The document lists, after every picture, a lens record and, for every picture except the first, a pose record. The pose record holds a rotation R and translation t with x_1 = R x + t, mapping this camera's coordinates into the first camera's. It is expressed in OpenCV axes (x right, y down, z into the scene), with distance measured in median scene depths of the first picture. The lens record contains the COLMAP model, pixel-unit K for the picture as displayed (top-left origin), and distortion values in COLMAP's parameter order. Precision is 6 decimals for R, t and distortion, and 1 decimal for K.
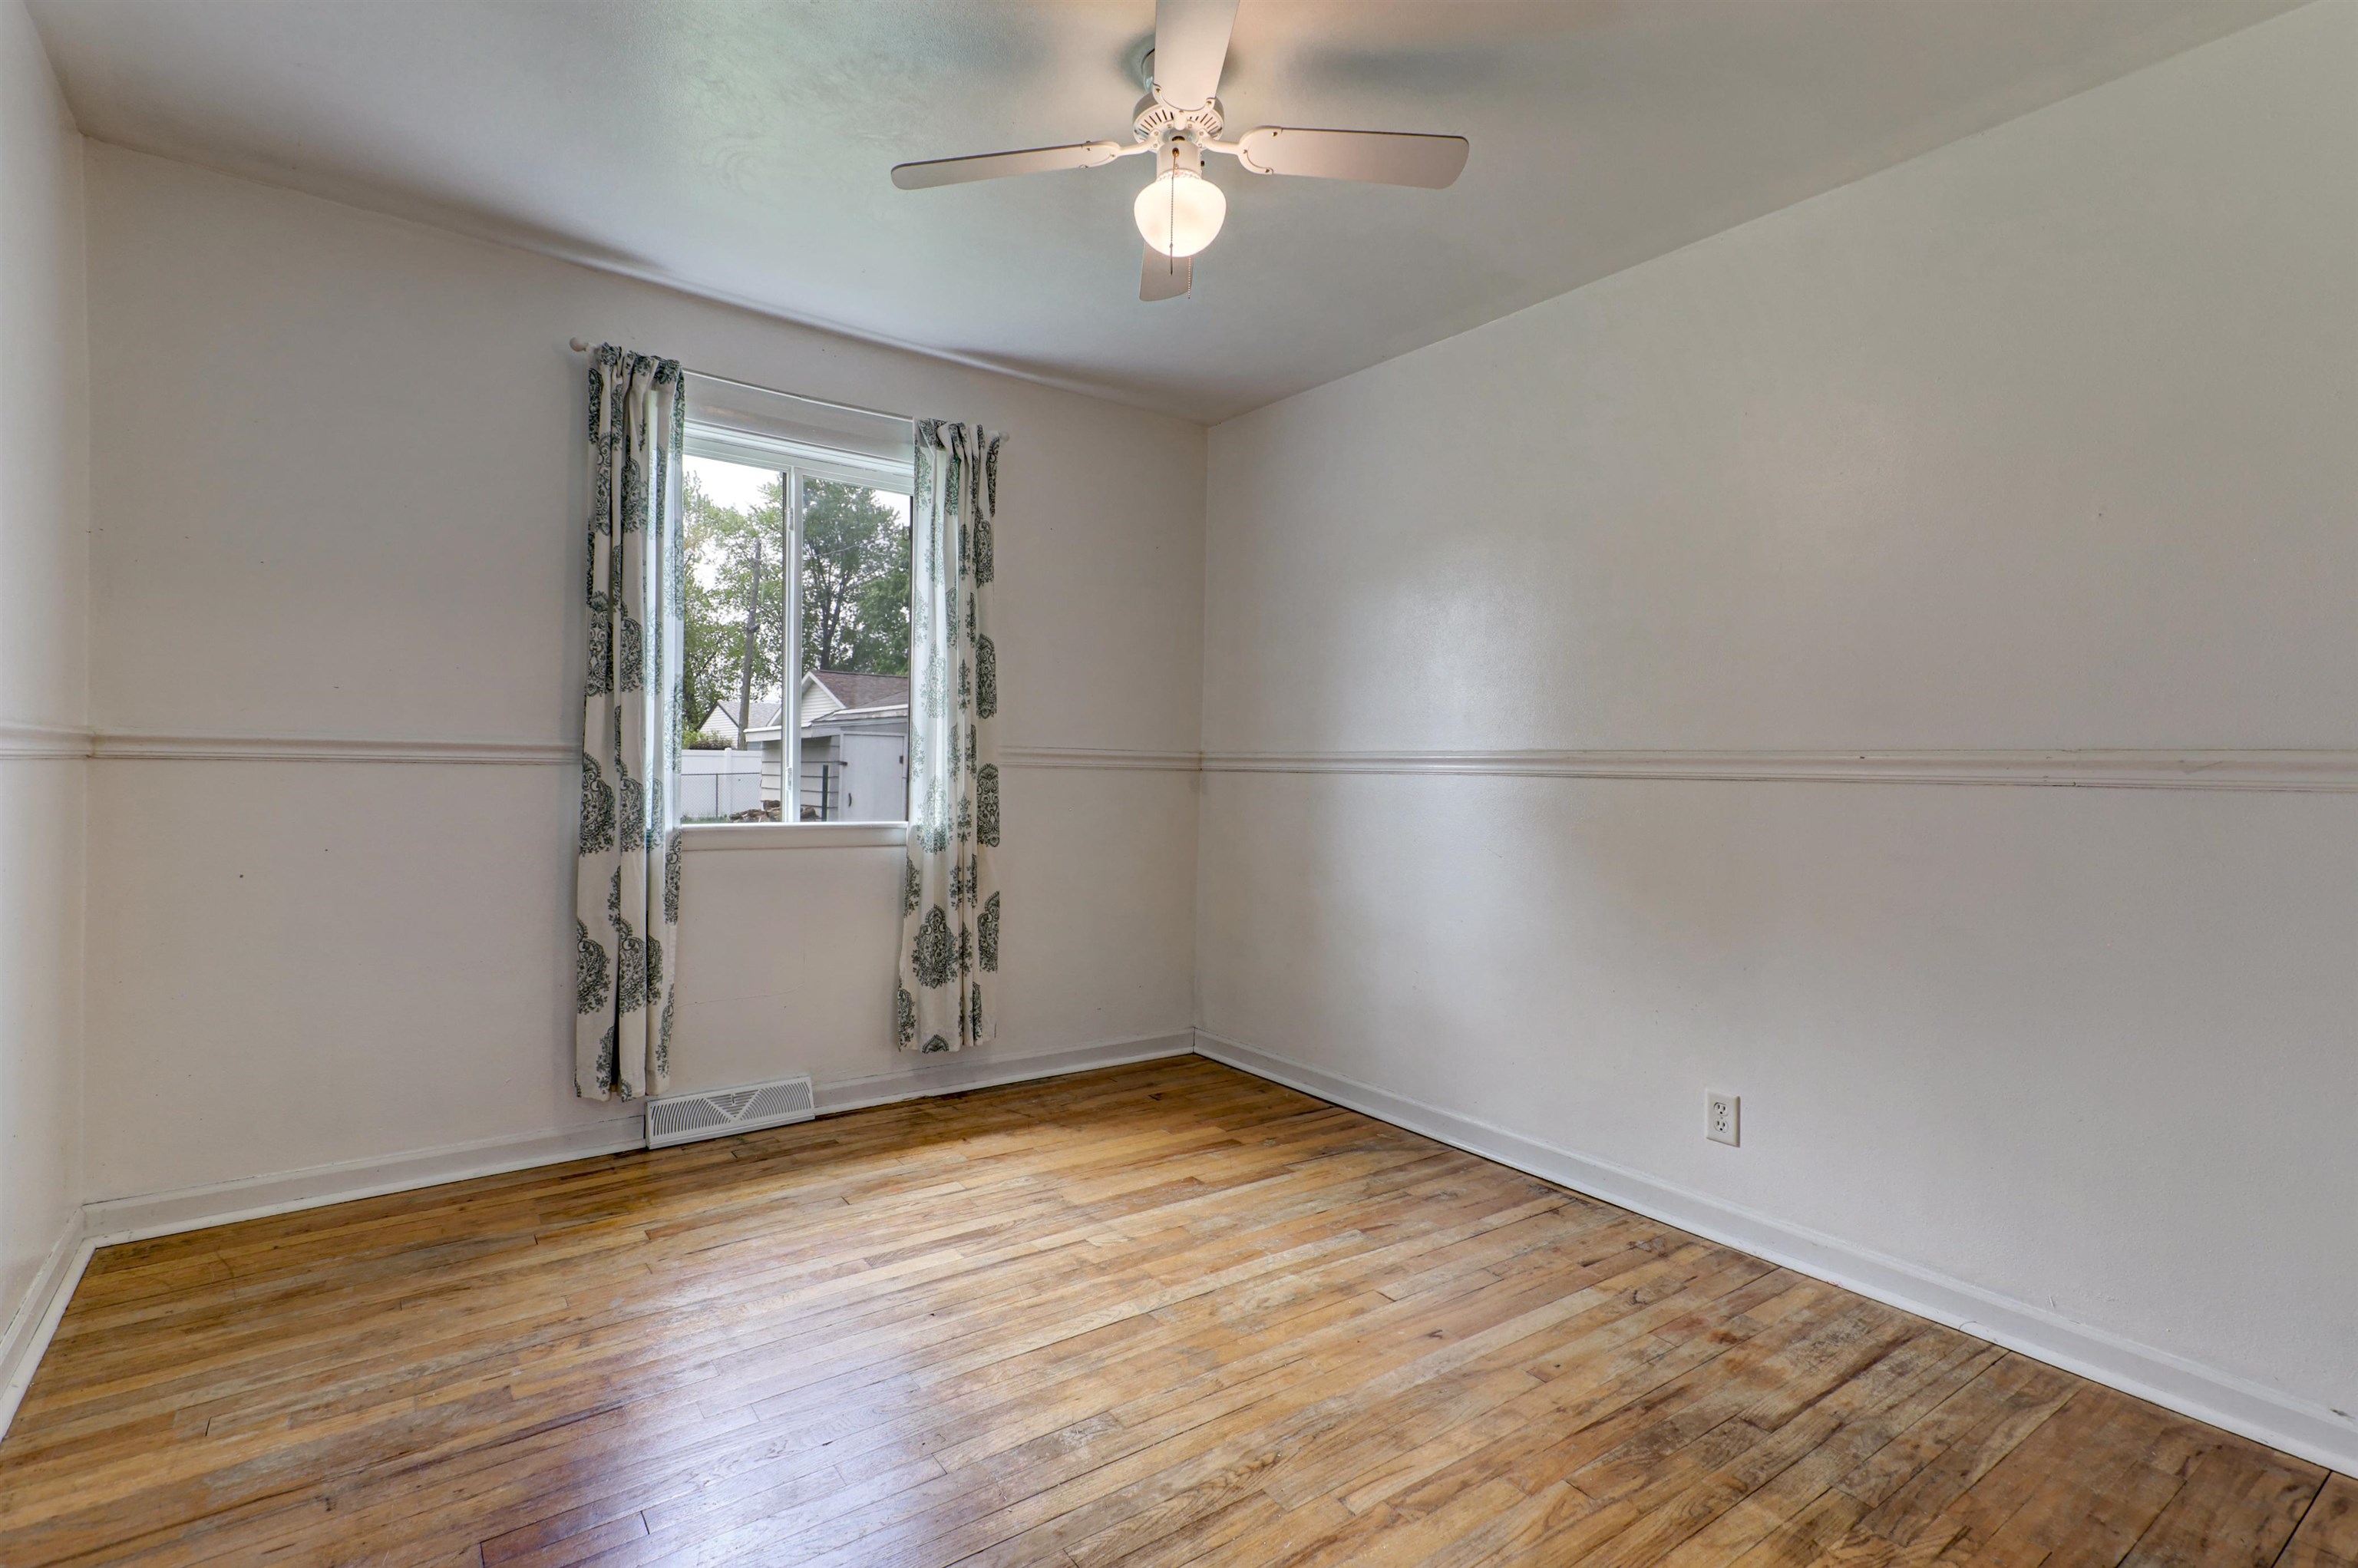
lens RADIAL K [[1087.4, 0, 1203.3], [0, 1087.4, 781.3], [0, 0, 1]] dist [0.007872, 0.000179]
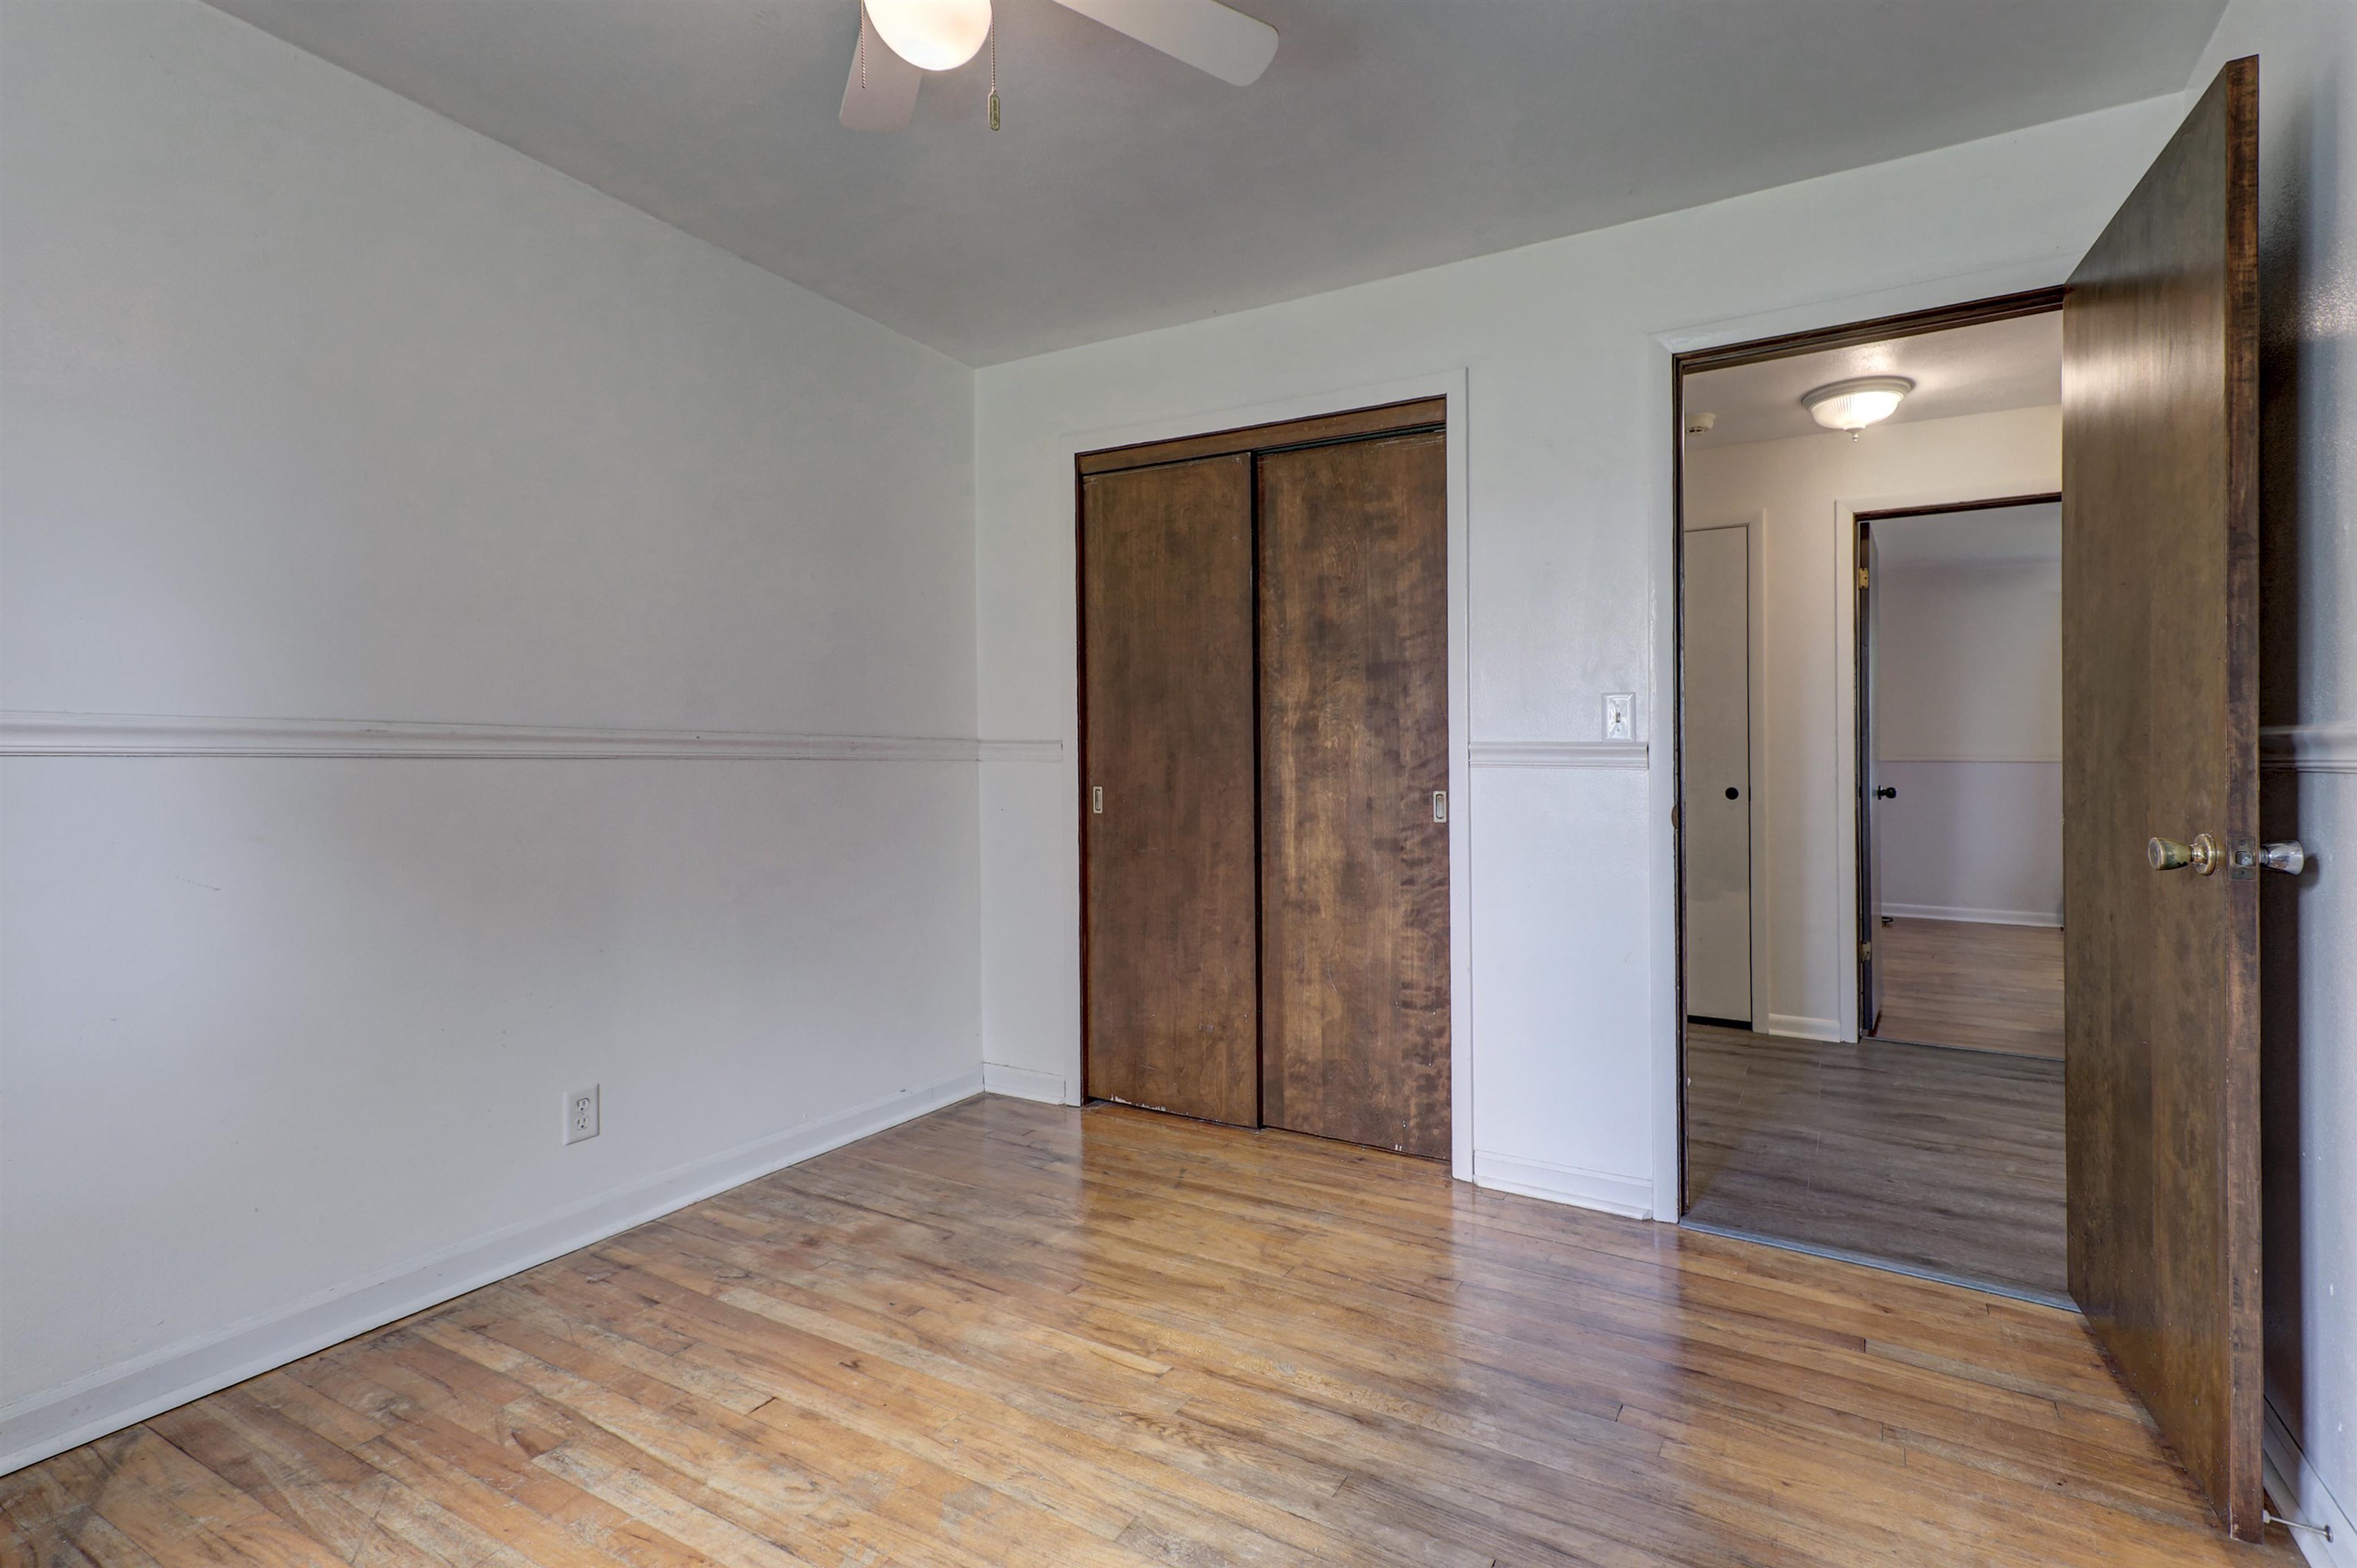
lens RADIAL K [[1086.9, 0, 1189.0], [0, 1086.9, 761.6], [0, 0, 1]] dist [0.007872, 0.000179]
pose [[-0.365686, -0.023957, 0.930430, -0.653051], [0.003635, 0.999624, 0.027167, -0.023280], [-0.930731, 0.013316, -0.365461, 0.943689]]
